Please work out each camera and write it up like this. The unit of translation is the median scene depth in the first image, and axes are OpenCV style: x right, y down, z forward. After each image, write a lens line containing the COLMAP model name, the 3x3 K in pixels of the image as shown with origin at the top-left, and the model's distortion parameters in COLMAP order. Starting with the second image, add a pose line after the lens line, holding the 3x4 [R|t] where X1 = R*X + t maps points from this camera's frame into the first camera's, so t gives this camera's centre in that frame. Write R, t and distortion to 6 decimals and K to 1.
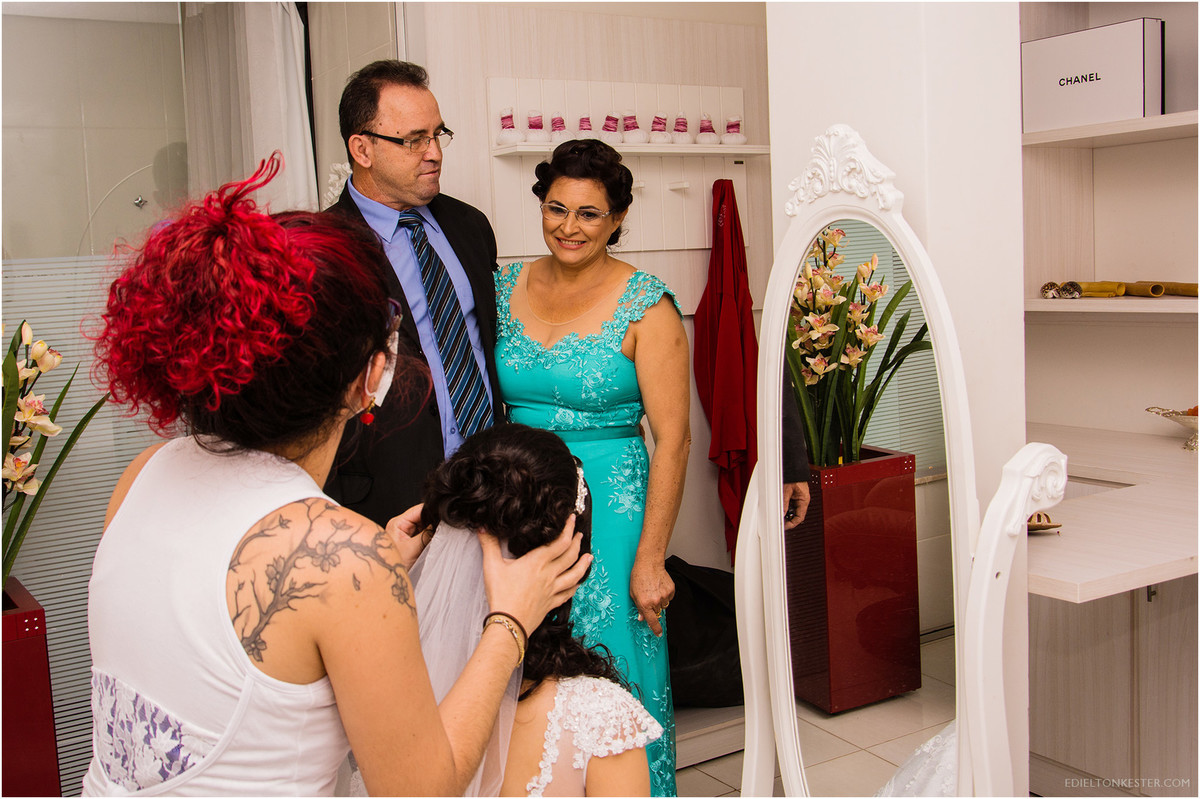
lens RADIAL K [[1560.2, 0, 600.0], [0, 1560.2, 399.5], [0, 0, 1]] dist [-0.007237, 0.035800]
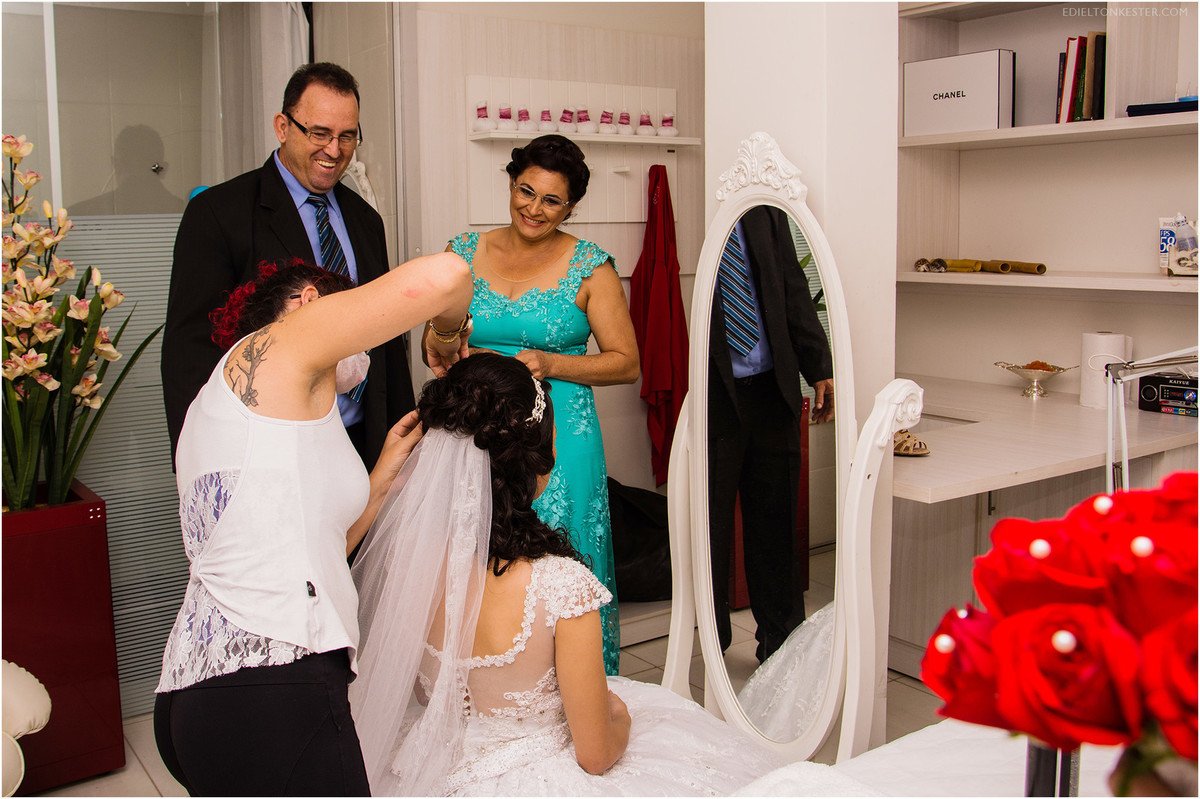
lens RADIAL K [[1426.9, 0, 600.0], [0, 1426.9, 399.5], [0, 0, 1]] dist [-0.144058, 0.686994]
pose [[0.998290, 0.023105, 0.053702, -0.023383], [-0.024747, 0.999240, 0.030127, 0.008837], [-0.052965, -0.031405, 0.998102, -0.111429]]
